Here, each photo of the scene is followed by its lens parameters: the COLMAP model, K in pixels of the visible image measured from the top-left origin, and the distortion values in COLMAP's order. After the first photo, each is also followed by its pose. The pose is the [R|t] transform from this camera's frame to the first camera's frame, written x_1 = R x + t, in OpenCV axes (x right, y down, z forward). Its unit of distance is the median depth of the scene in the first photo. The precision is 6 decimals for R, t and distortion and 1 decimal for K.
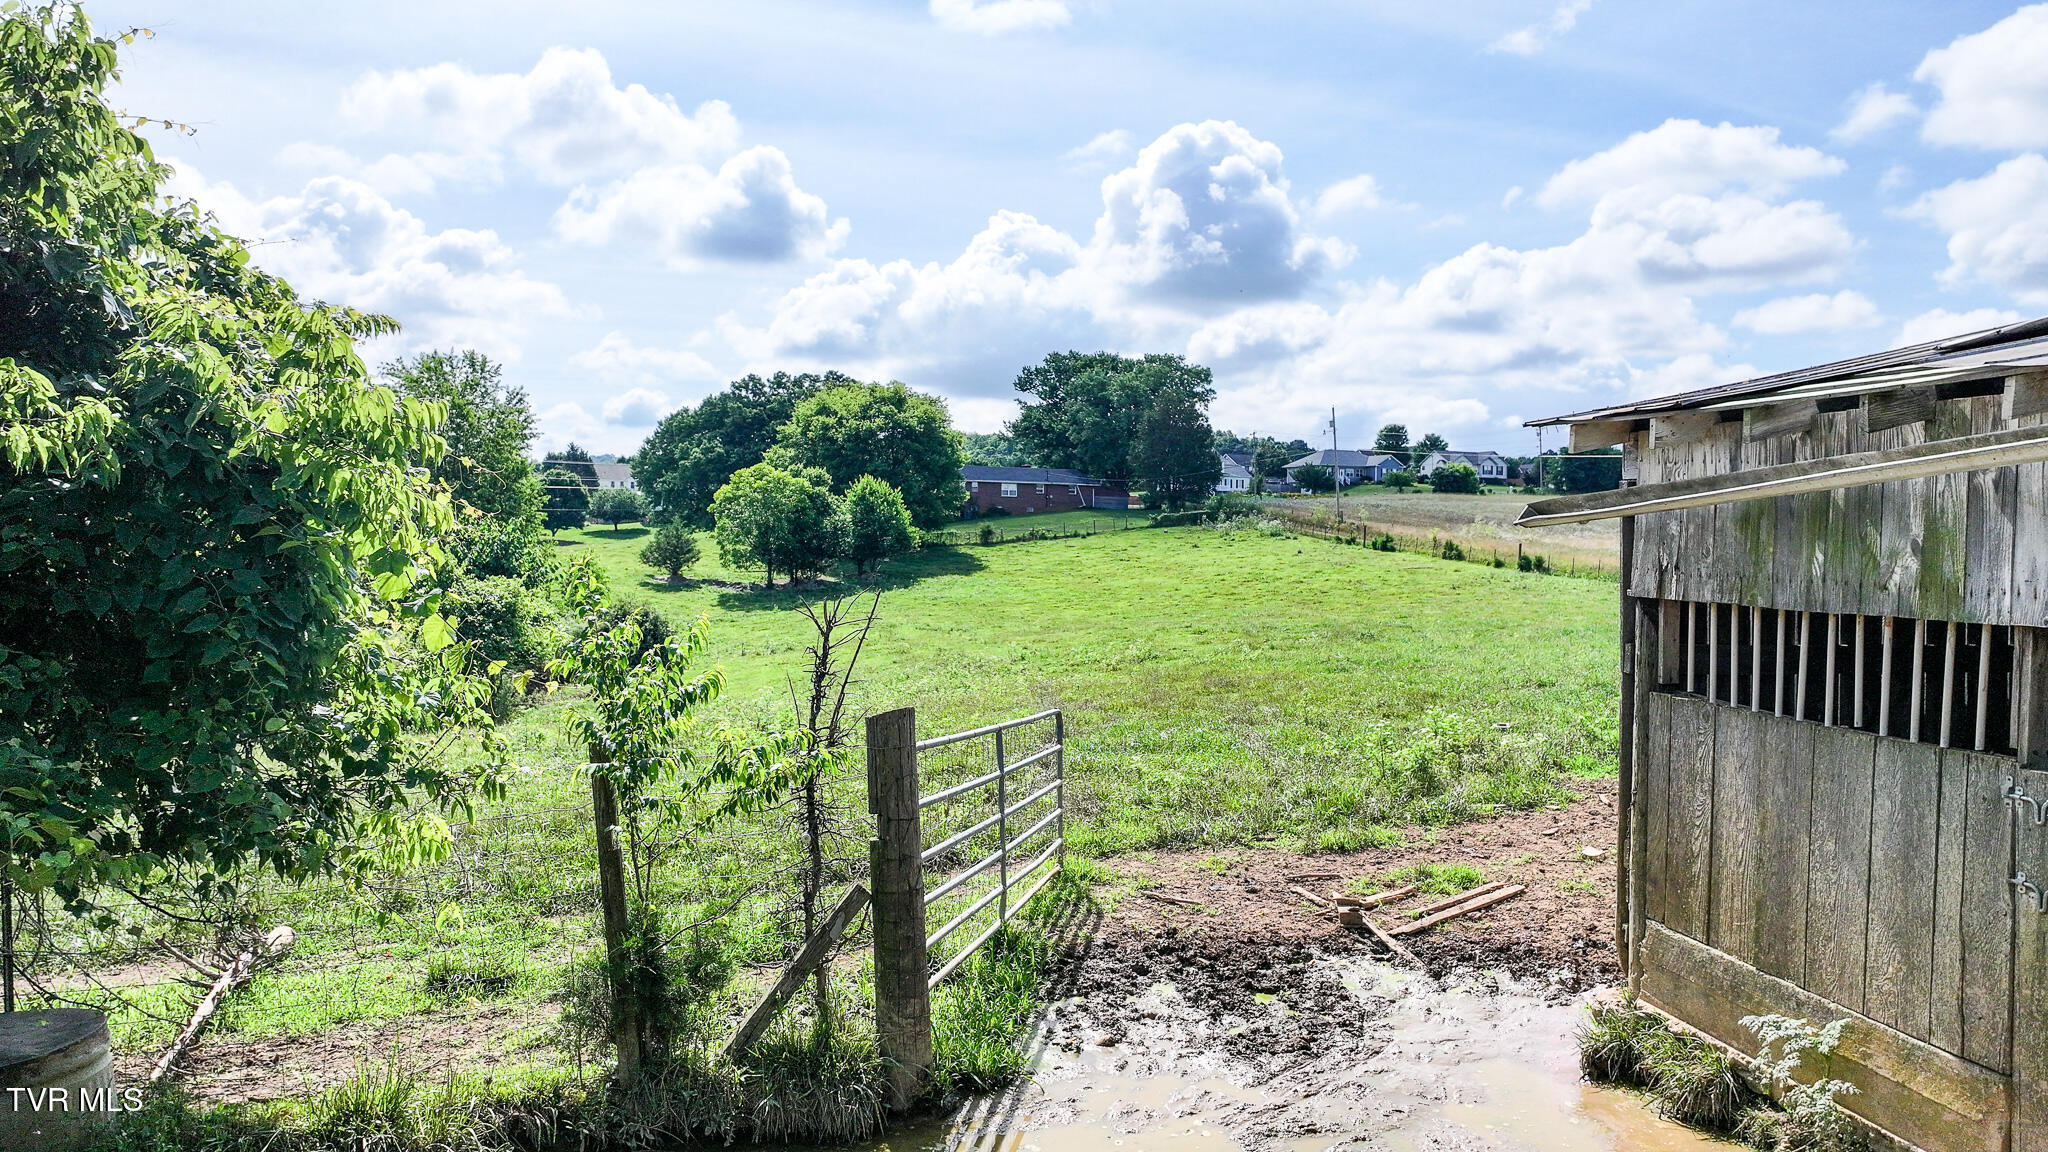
lens RADIAL K [[1445.6, 0, 1035.0], [0, 1445.6, 574.8], [0, 0, 1]] dist [0.005436, 0.005256]
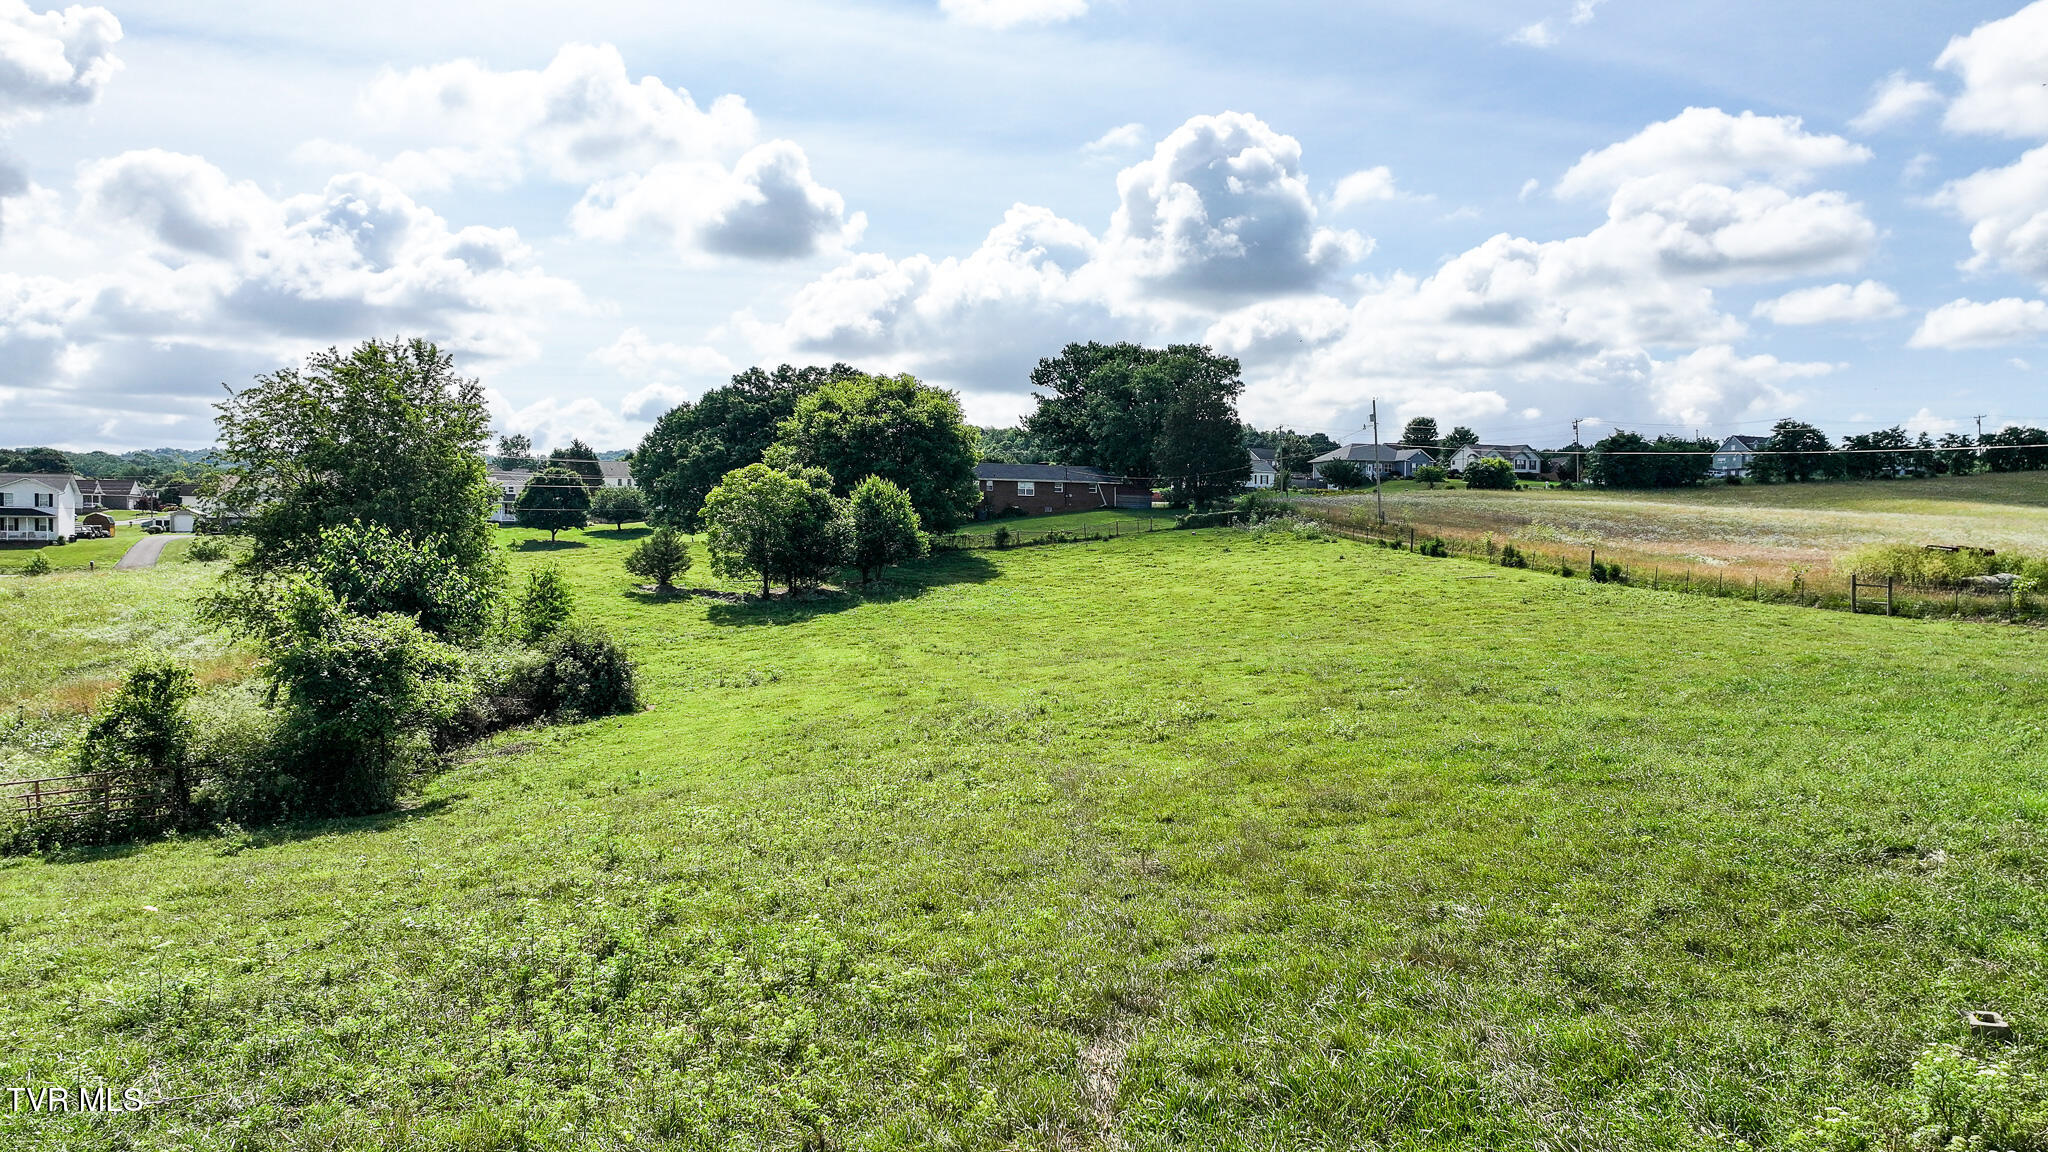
lens RADIAL K [[1441.2, 0, 1048.3], [0, 1441.2, 576.0], [0, 0, 1]] dist [0.004012, -0.000630]
pose [[0.999989, -0.003467, -0.003001, -0.000655], [0.003483, 0.999980, 0.005285, -0.006001], [0.002982, -0.005295, 0.999982, 0.052605]]
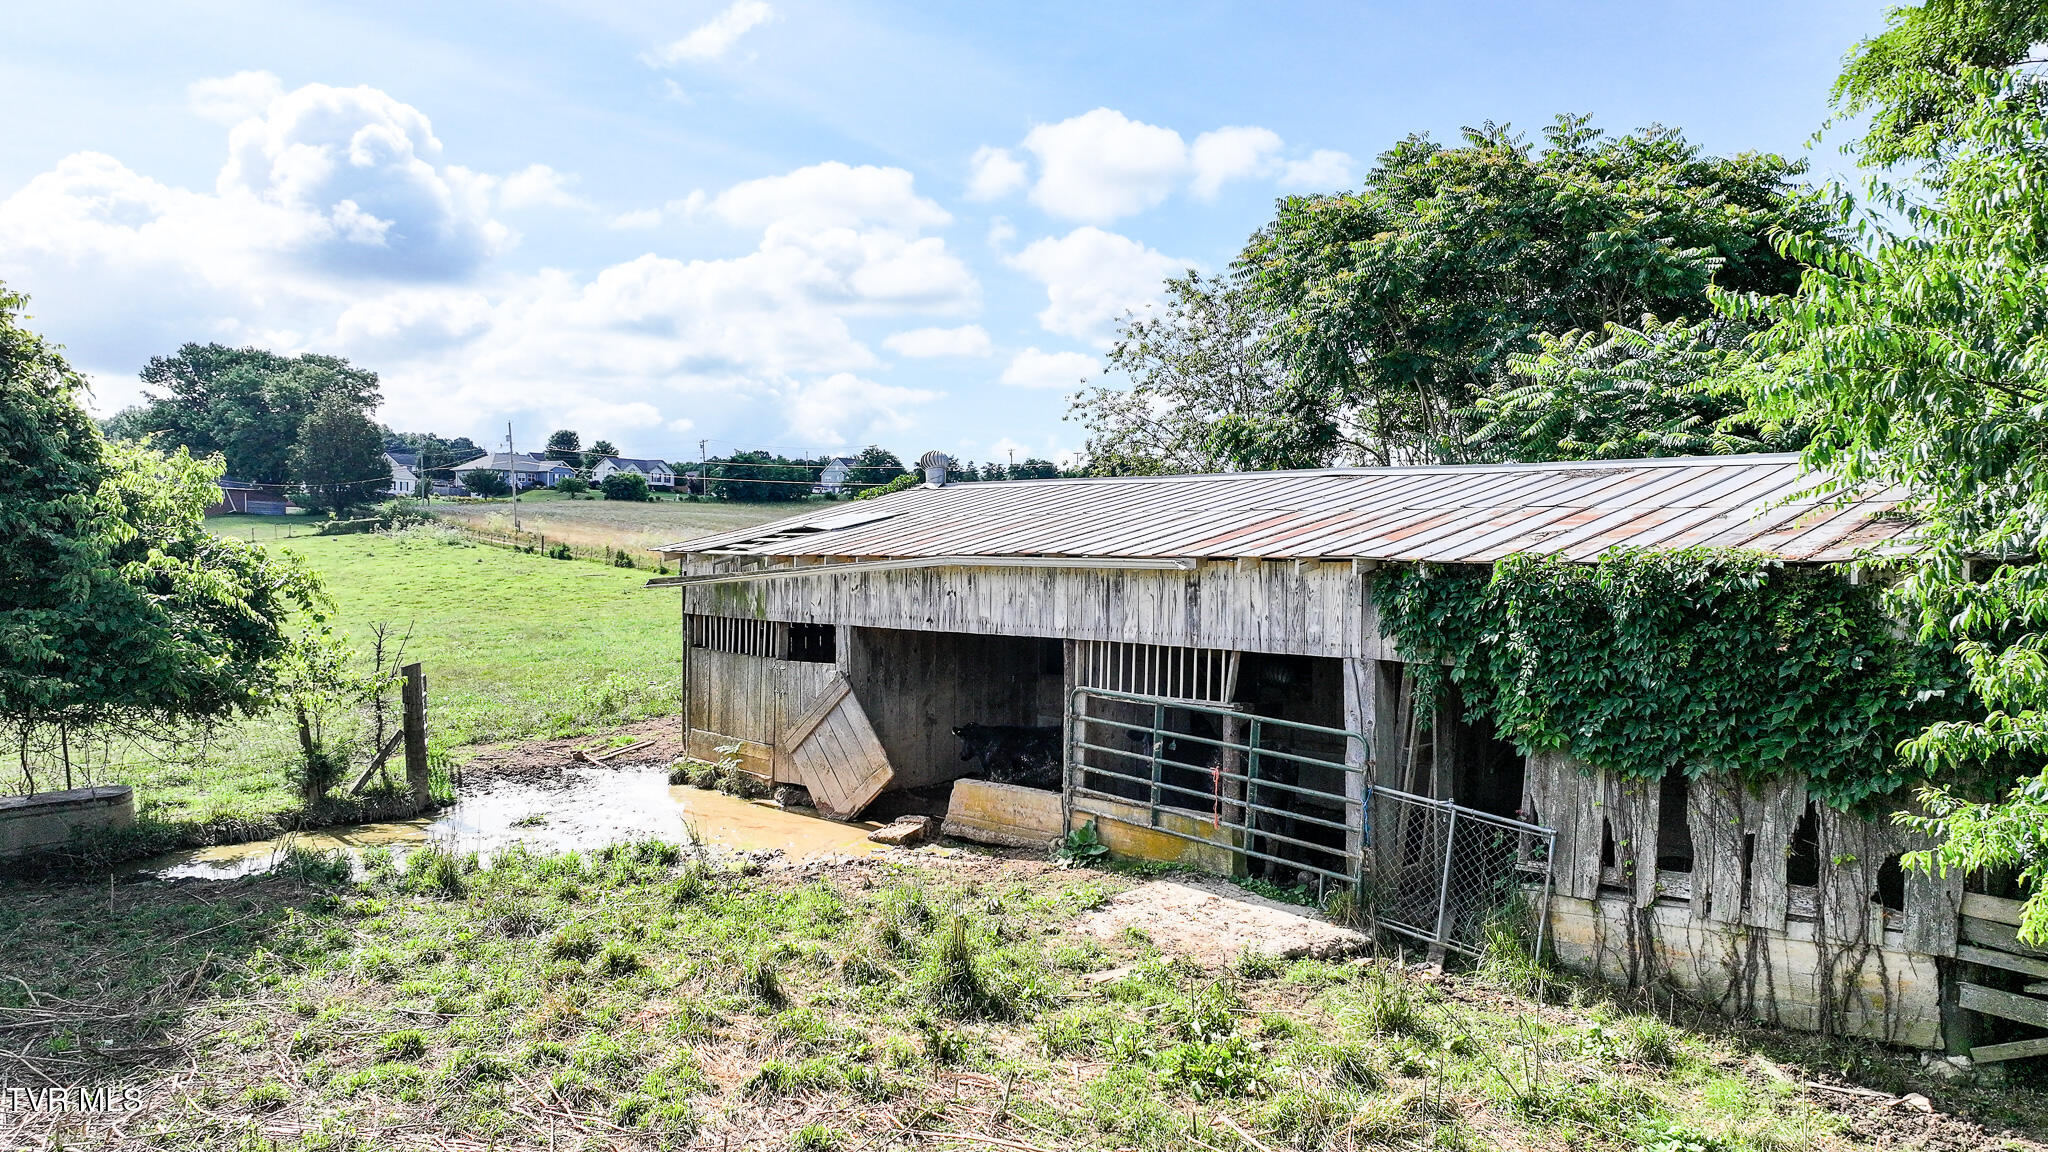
lens RADIAL K [[1456.4, 0, 1024.0], [0, 1456.4, 576.0], [0, 0, 1]] dist [0.002268, -0.000395]
pose [[0.853235, -0.013726, 0.521346, -0.021317], [0.013284, 0.999901, 0.004585, -0.002642], [-0.521357, 0.003013, 0.853333, -0.075371]]
